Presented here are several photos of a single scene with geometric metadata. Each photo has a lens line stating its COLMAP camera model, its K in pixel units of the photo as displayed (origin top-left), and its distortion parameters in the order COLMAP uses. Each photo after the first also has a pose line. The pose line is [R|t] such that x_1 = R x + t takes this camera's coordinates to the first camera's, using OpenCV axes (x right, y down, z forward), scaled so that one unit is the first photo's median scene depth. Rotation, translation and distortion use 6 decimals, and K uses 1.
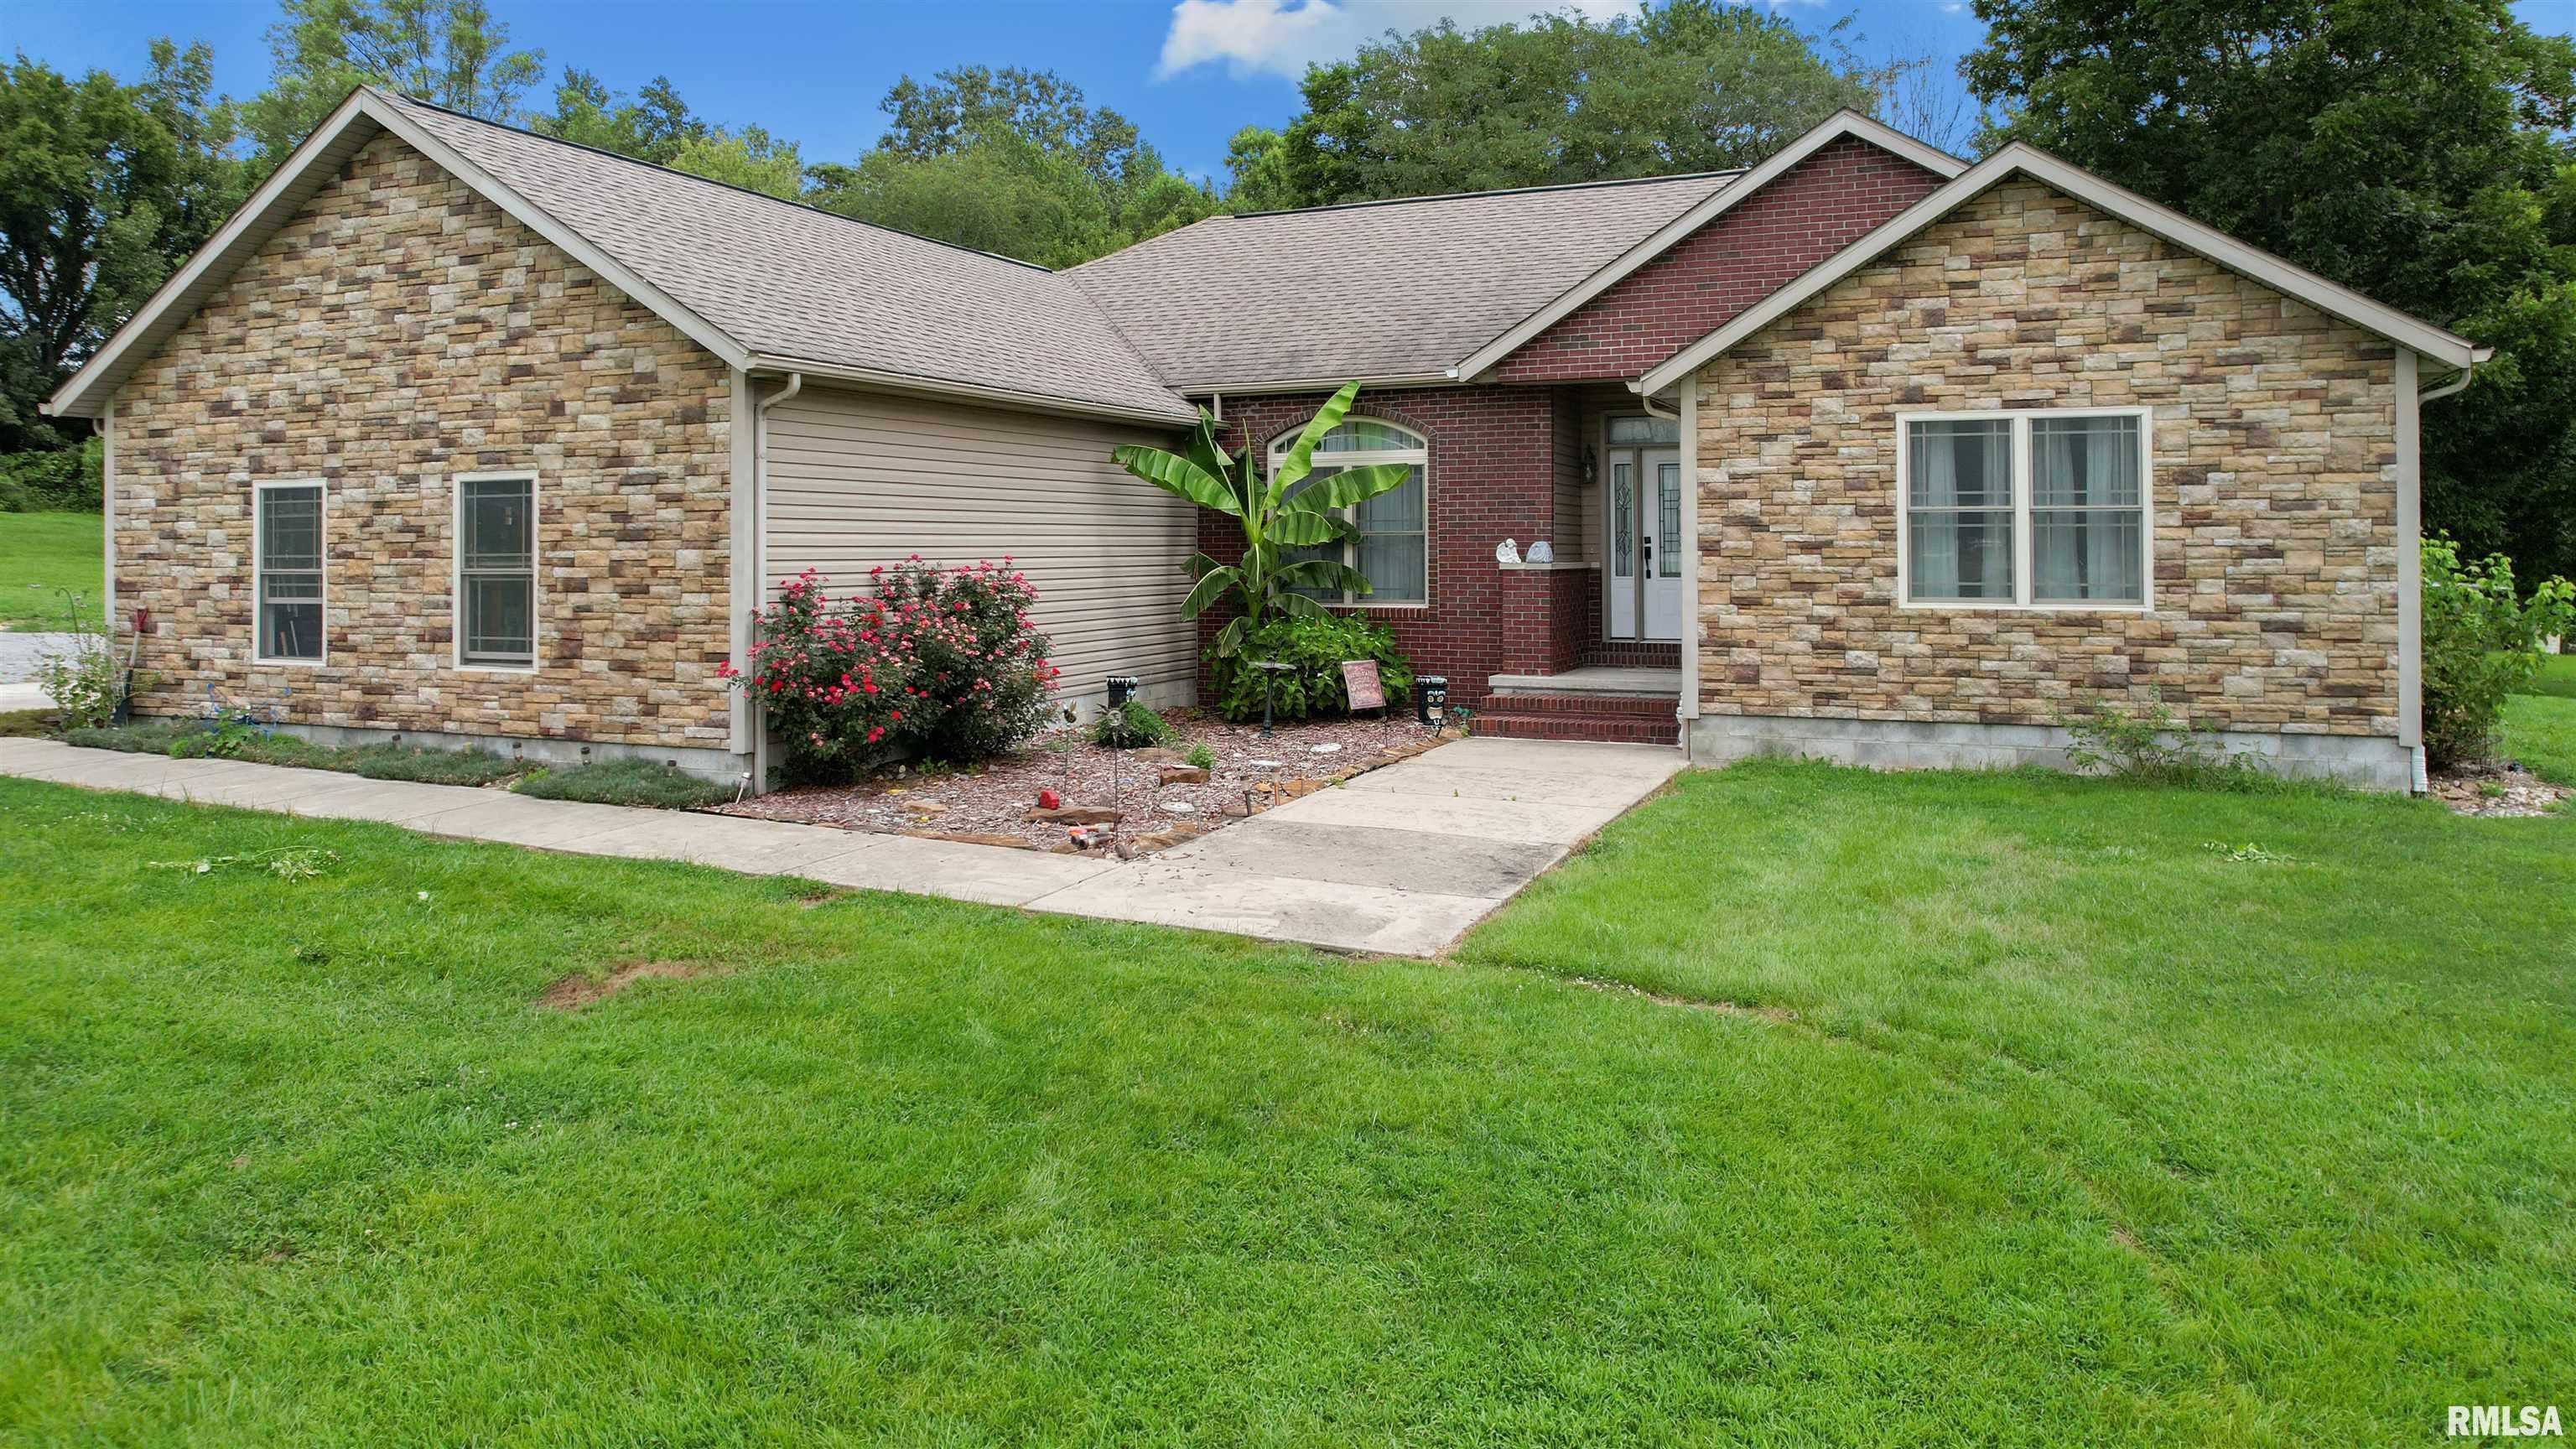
lens RADIAL K [[1608.6, 0, 1134.0], [0, 1608.6, 555.7], [0, 0, 1]] dist [-0.042998, 0.047010]
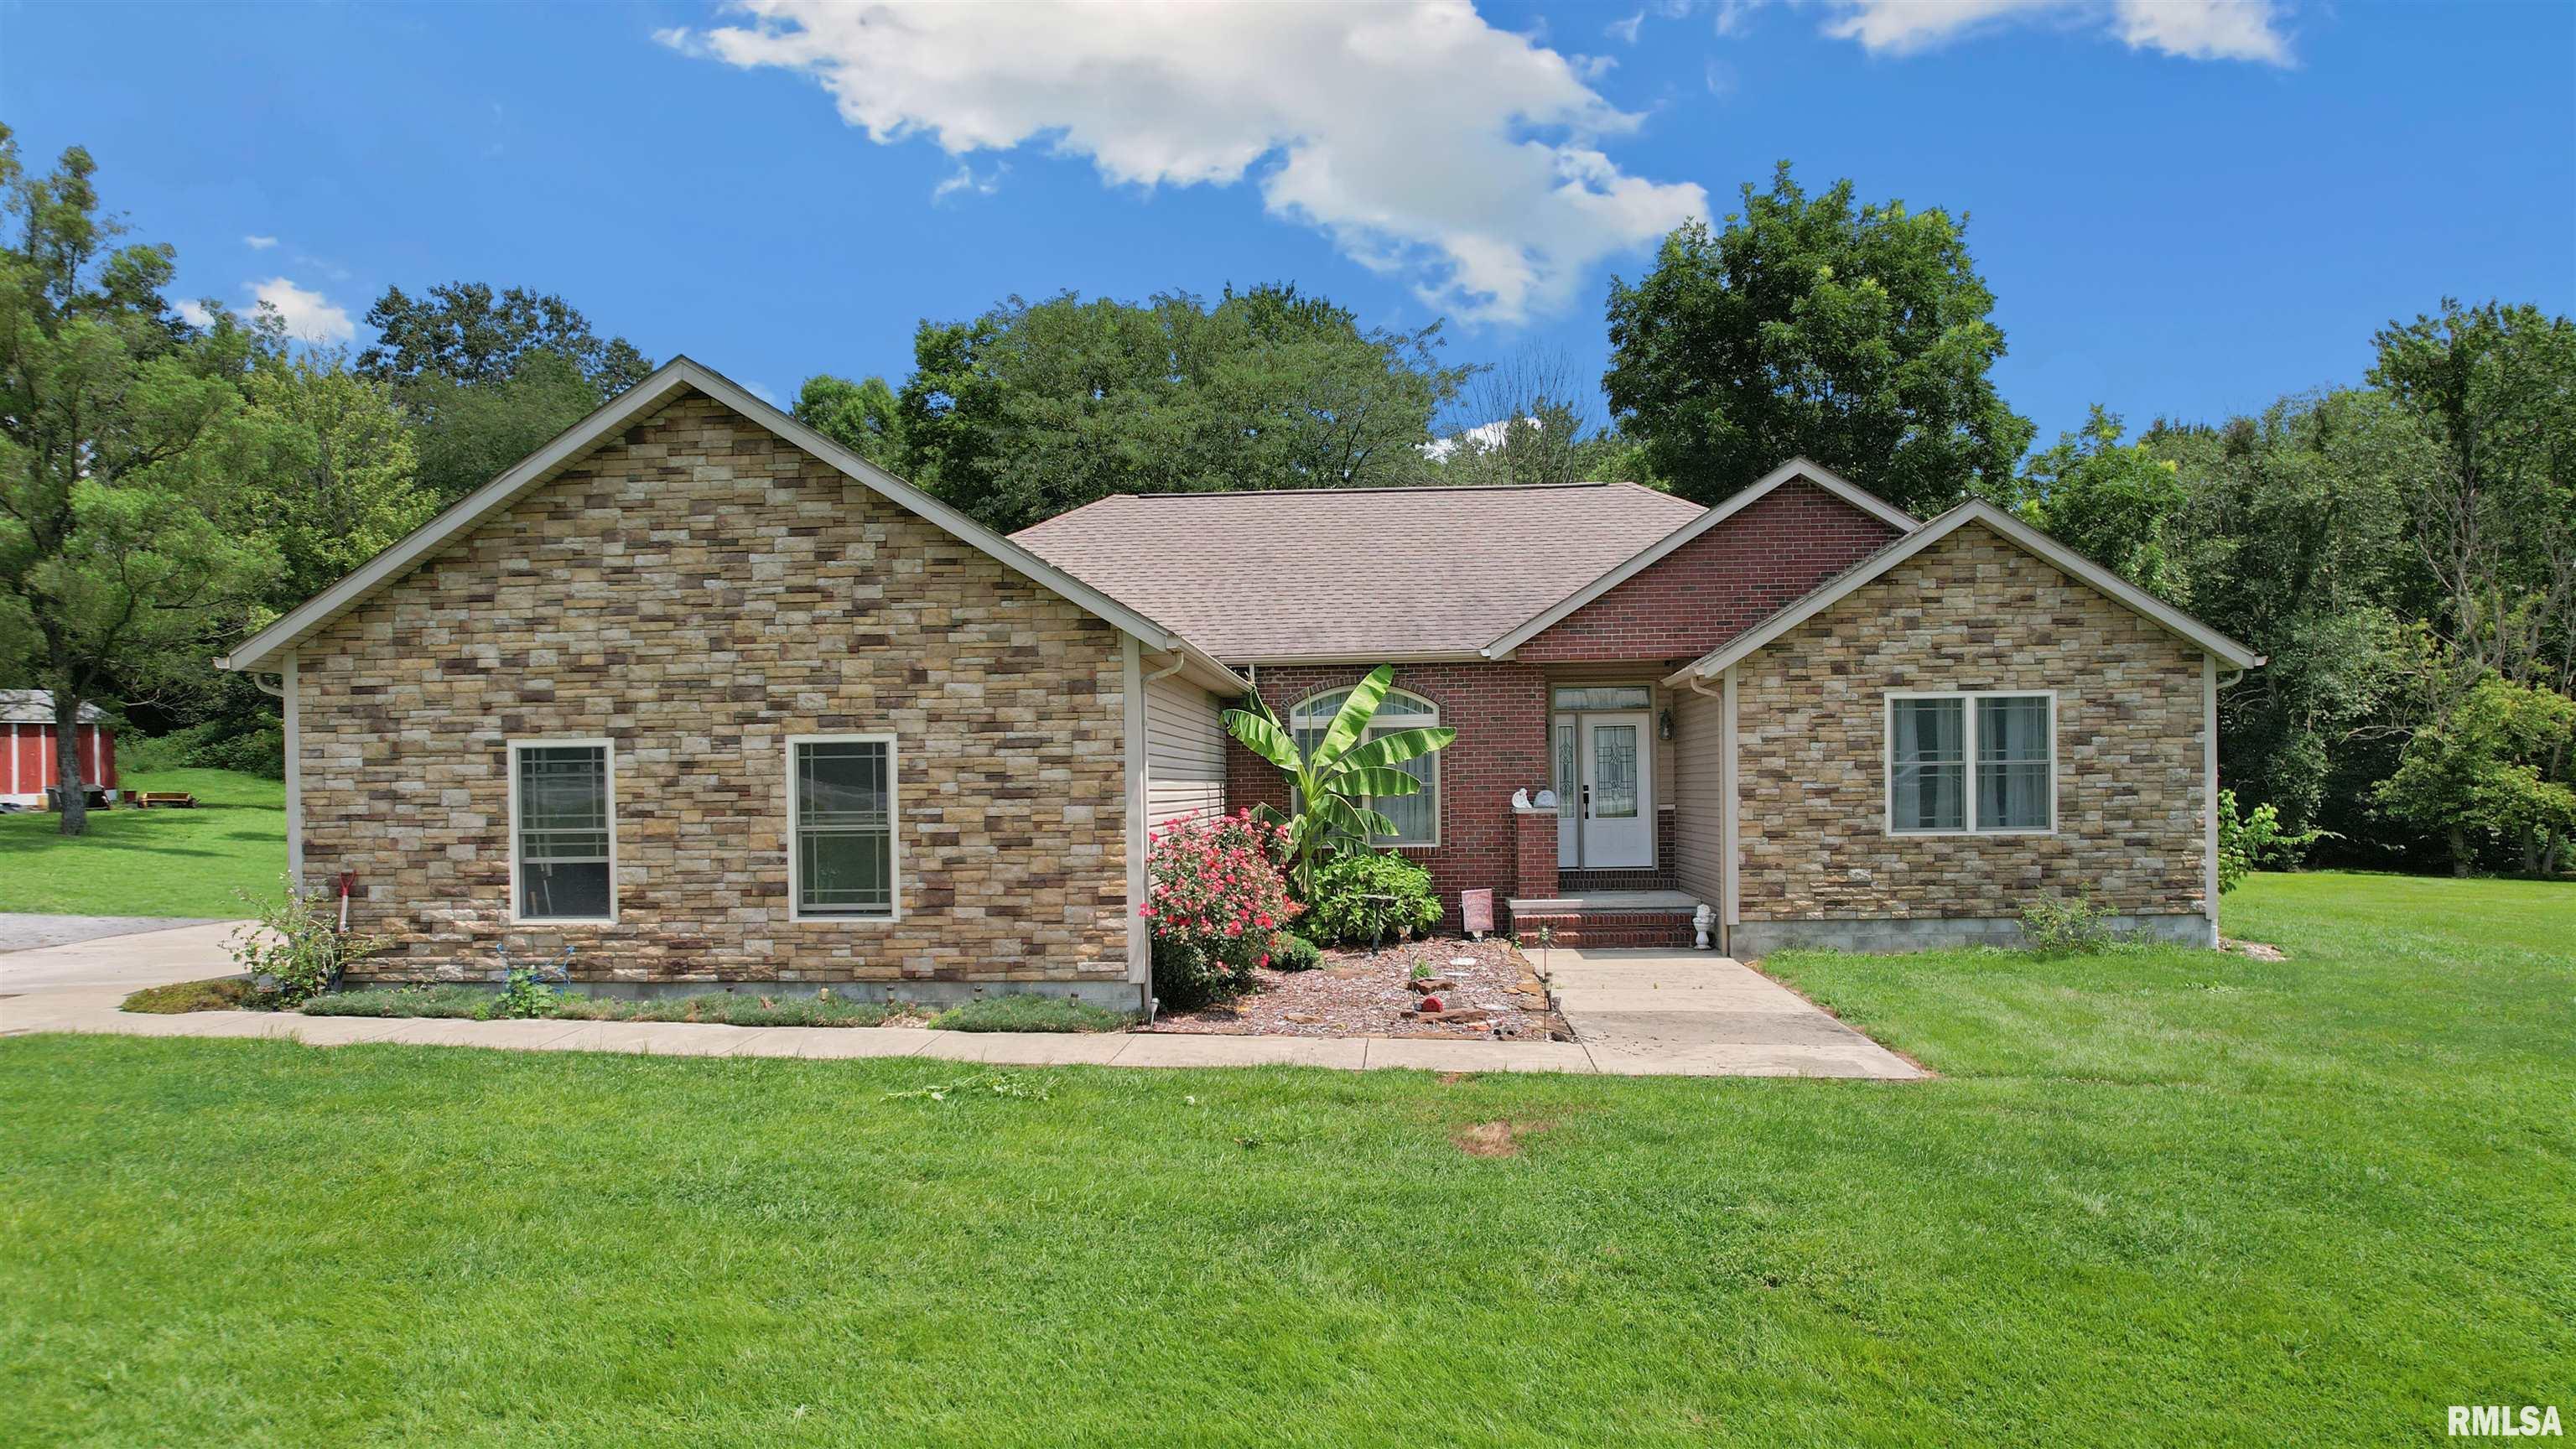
lens RADIAL K [[1618.4, 0, 1142.0], [0, 1618.4, 847.9], [0, 0, 1]] dist [0.025432, -0.000141]
pose [[0.936160, -0.023052, 0.350818, -0.618287], [0.015492, 0.999584, 0.024342, -0.000984], [-0.351233, -0.017353, 0.936127, -0.078140]]
